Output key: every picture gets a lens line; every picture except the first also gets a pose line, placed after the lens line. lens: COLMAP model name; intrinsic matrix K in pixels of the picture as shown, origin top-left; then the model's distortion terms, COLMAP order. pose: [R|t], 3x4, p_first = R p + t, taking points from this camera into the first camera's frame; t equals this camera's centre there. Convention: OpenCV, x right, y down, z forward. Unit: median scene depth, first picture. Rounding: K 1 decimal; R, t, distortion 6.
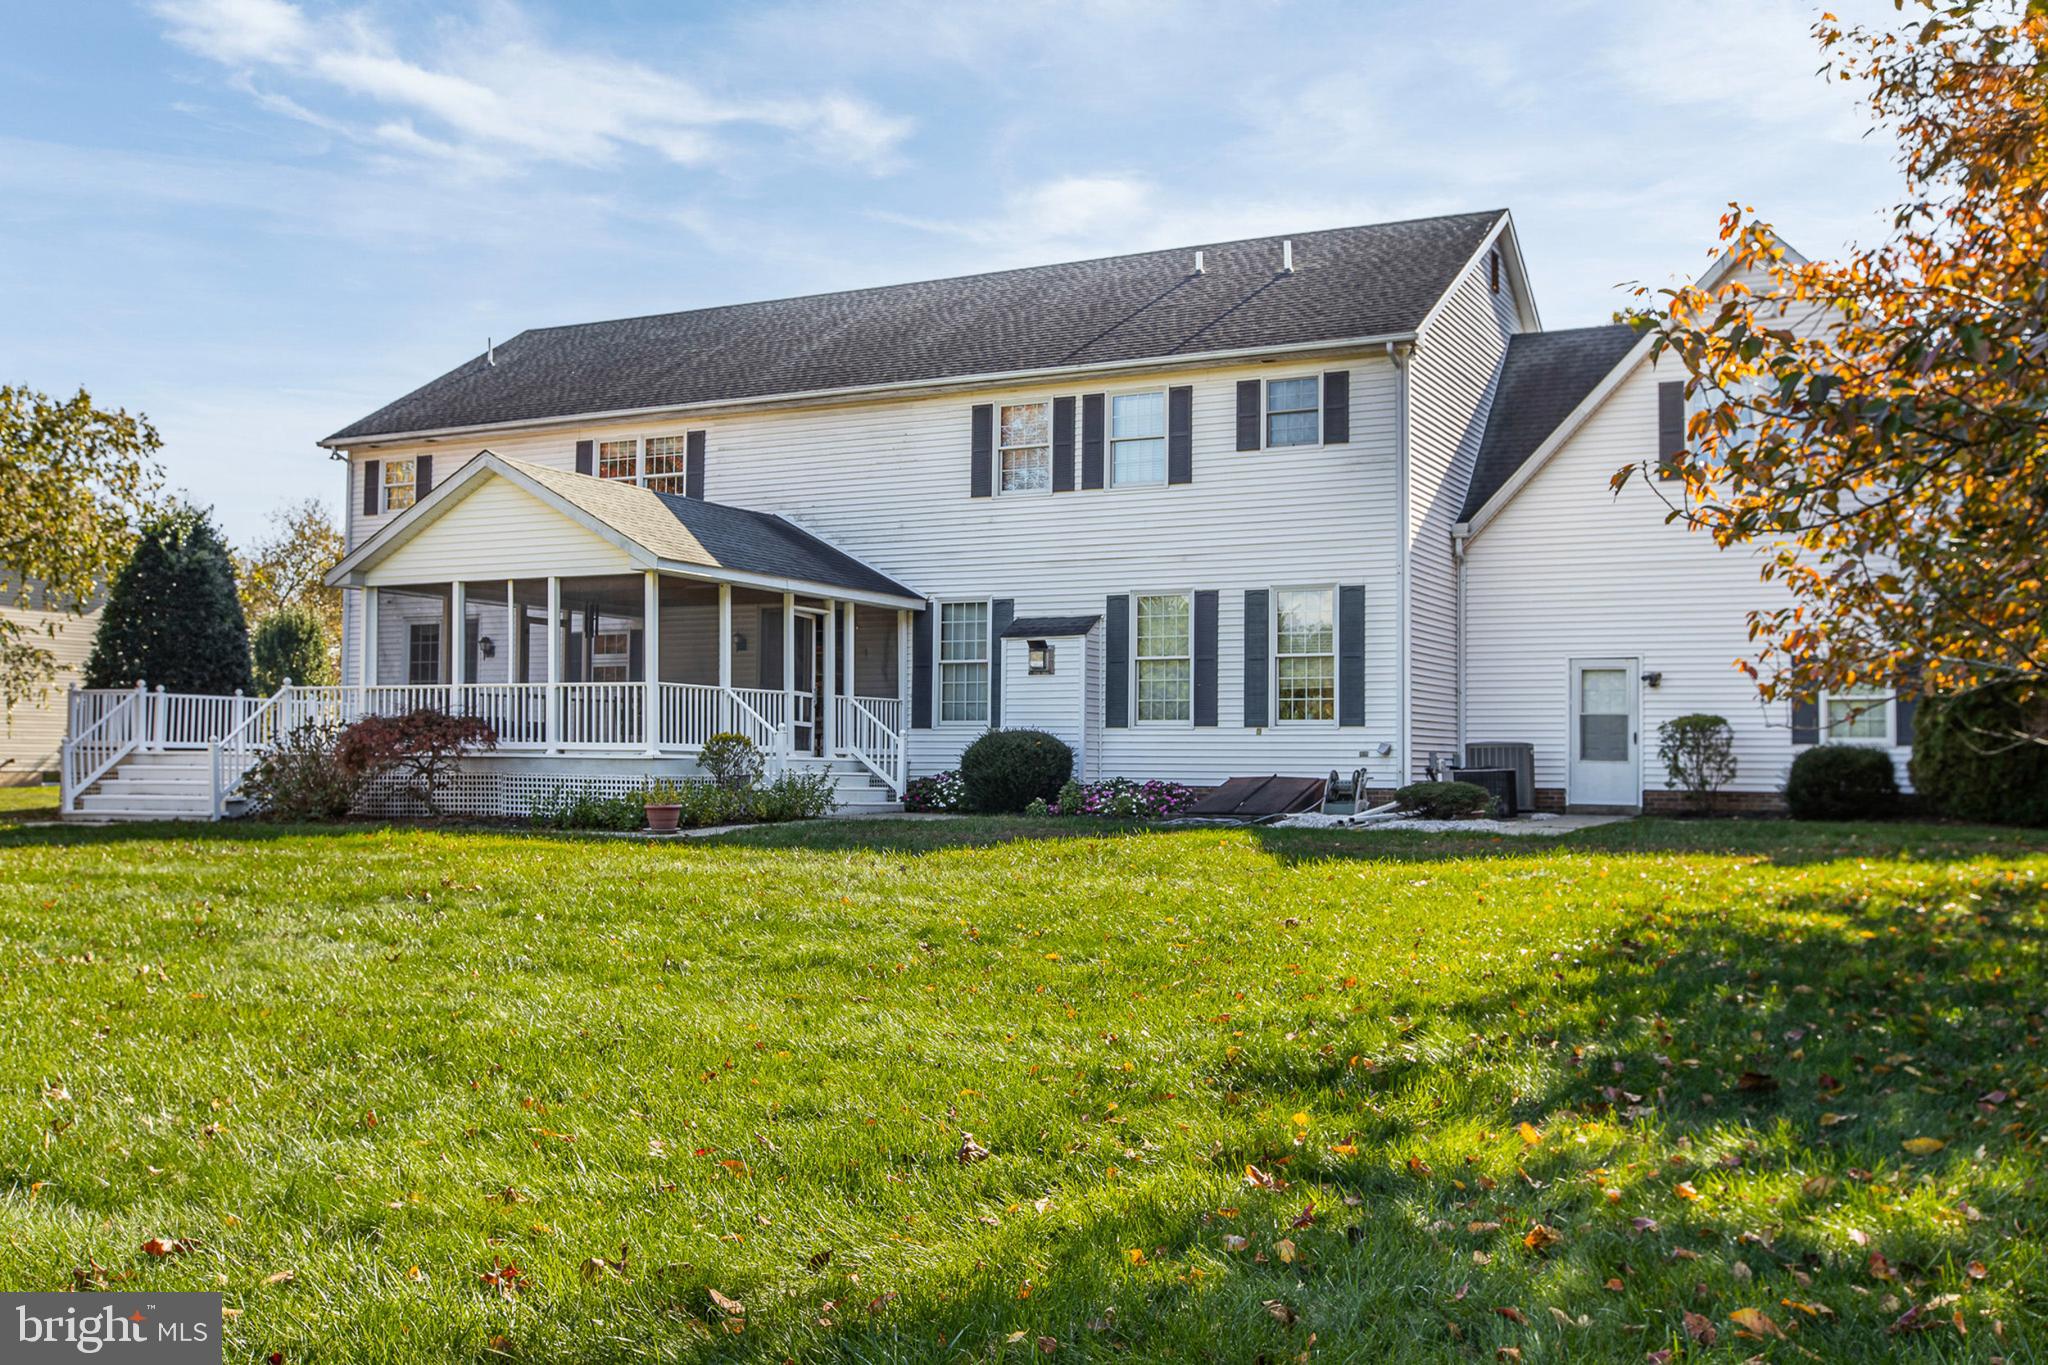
lens RADIAL K [[1891.9, 0, 1037.3], [0, 1891.9, 690.4], [0, 0, 1]] dist [-0.032838, 0.000000]
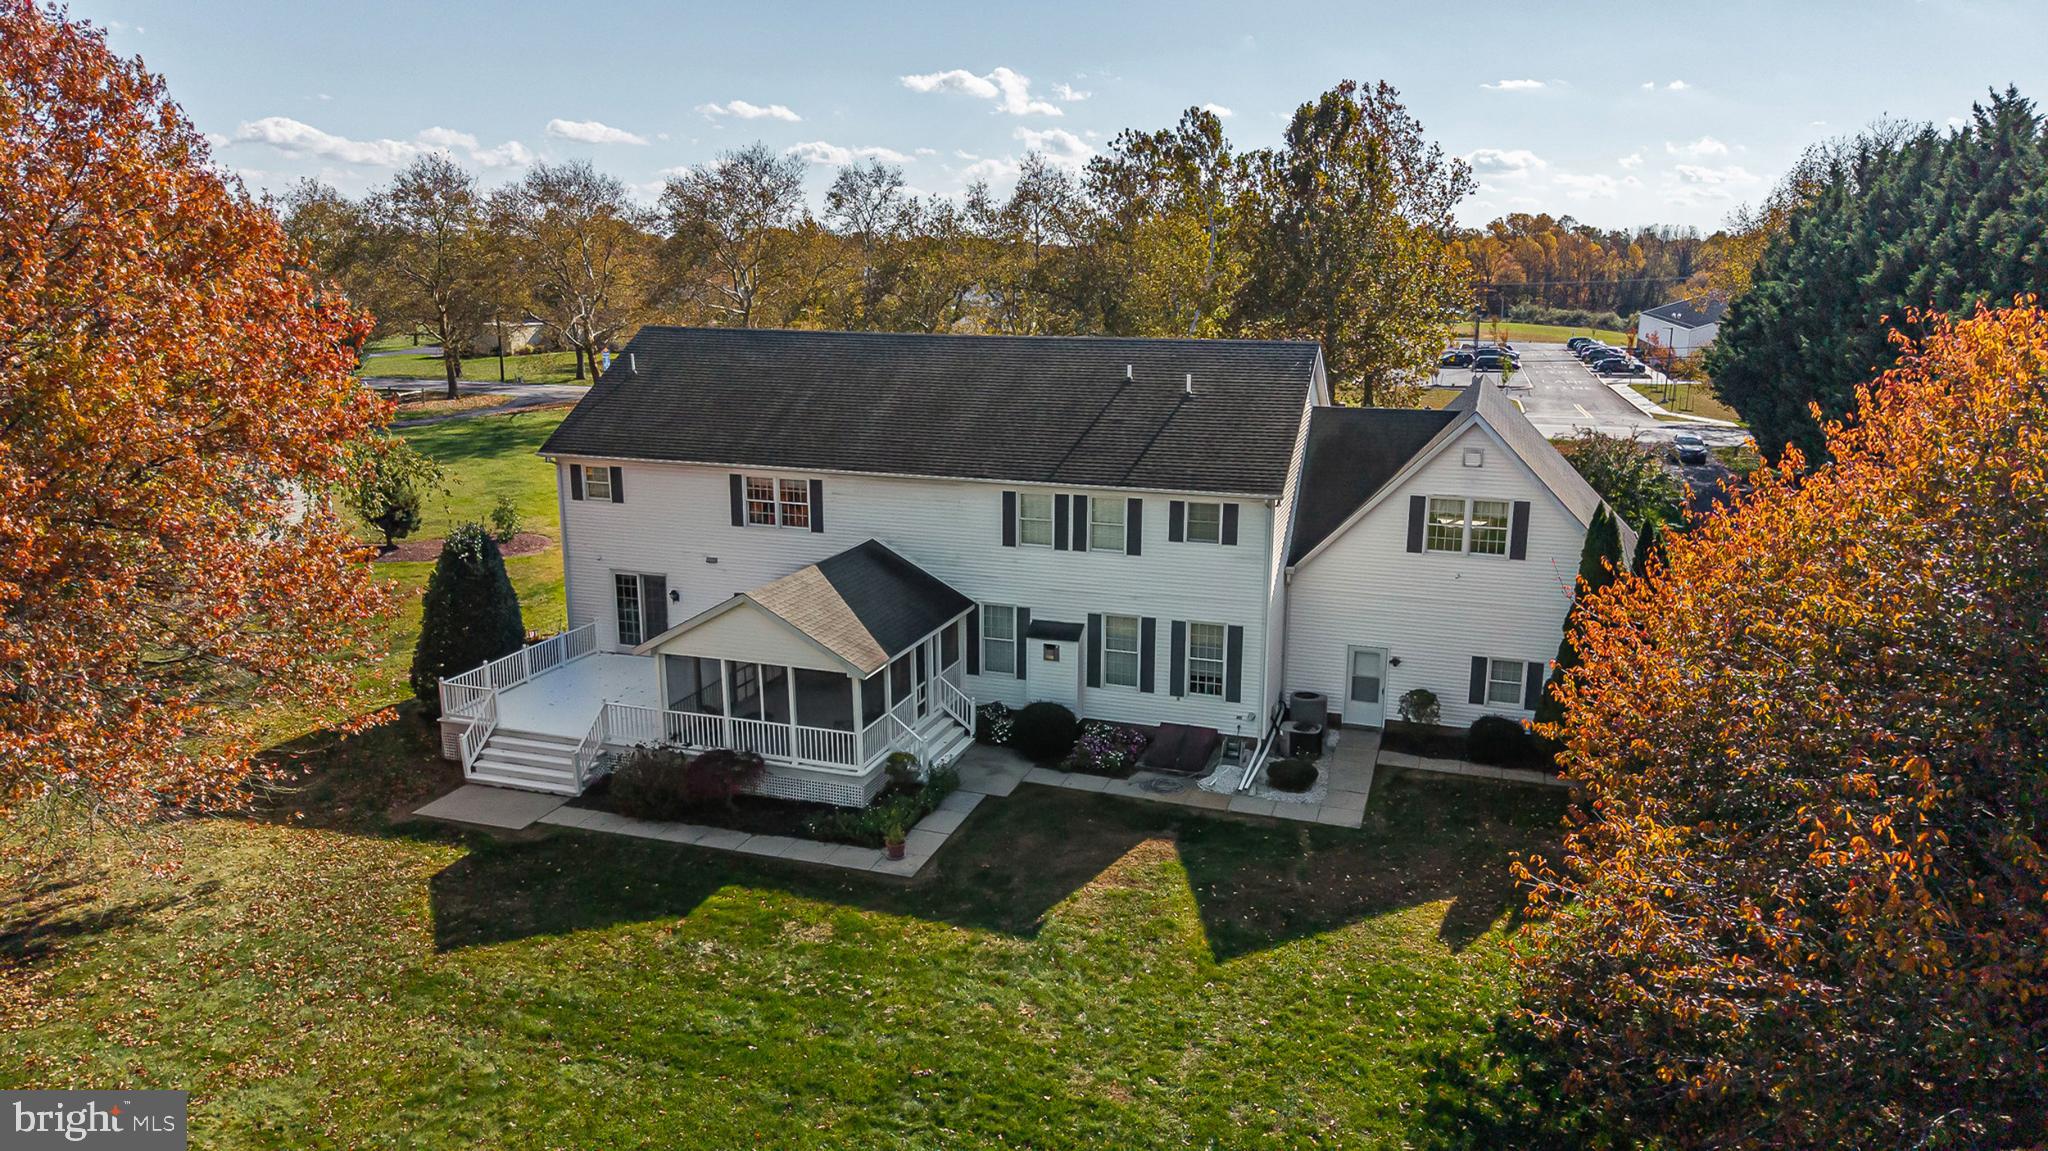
lens RADIAL K [[1389.7, 0, 1029.4], [0, 1389.7, 574.2], [0, 0, 1]] dist [0.035720, -0.035022]
pose [[0.989875, -0.038735, 0.136553, -0.188749], [0.000985, 0.963894, 0.266286, -0.424510], [-0.141937, -0.263455, 0.954172, -0.185763]]
